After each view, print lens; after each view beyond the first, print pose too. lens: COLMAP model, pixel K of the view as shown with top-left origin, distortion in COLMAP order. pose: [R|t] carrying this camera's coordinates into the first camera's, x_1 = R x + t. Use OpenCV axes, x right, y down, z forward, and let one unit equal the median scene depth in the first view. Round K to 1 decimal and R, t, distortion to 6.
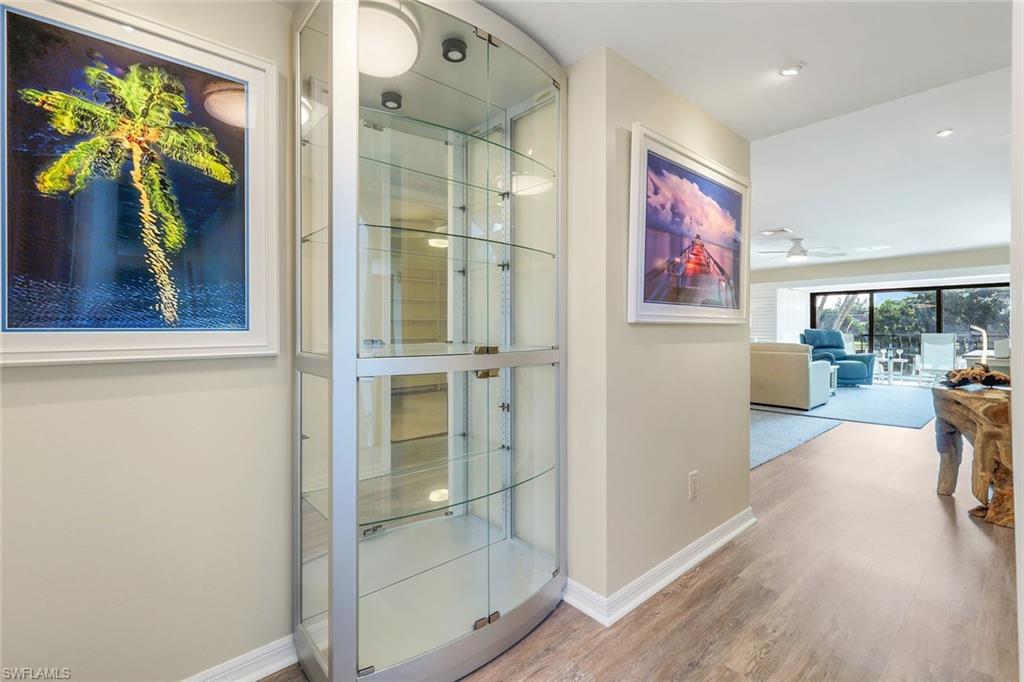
lens RADIAL K [[451.3, 0, 515.4], [0, 451.3, 337.9], [0, 0, 1]] dist [-0.001124, 0.000589]
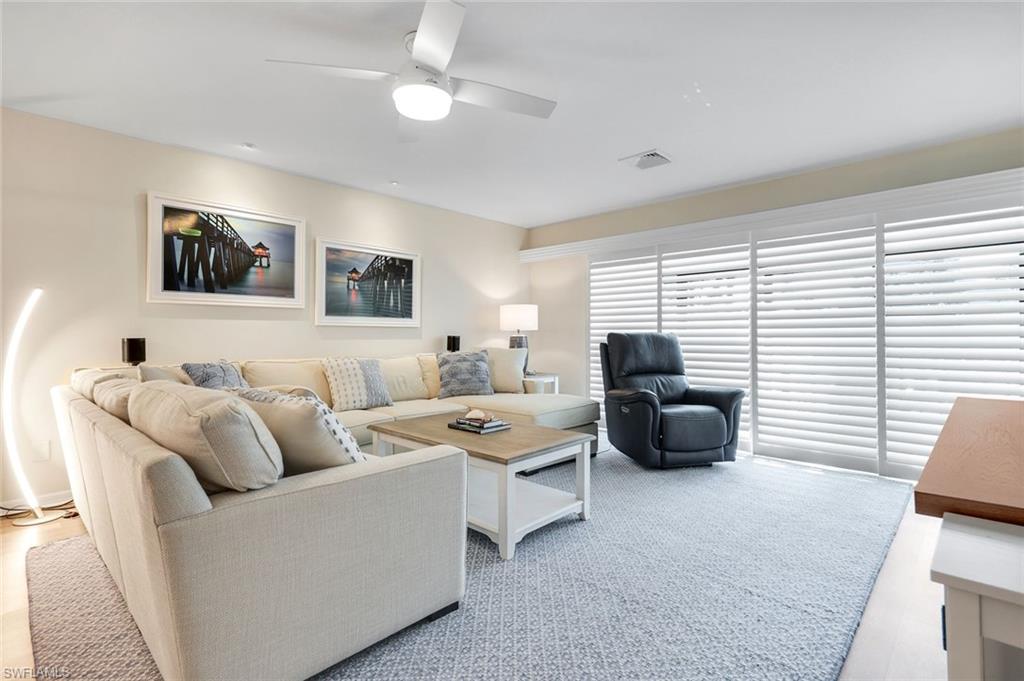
lens RADIAL K [[477.6, 0, 512.8], [0, 477.6, 335.6], [0, 0, 1]] dist [-0.001239, -0.000028]
pose [[0.996383, 0.008800, 0.084521, 0.526256], [-0.007264, 0.999803, -0.018465, -0.007181], [-0.084667, 0.017785, 0.996251, 0.547100]]
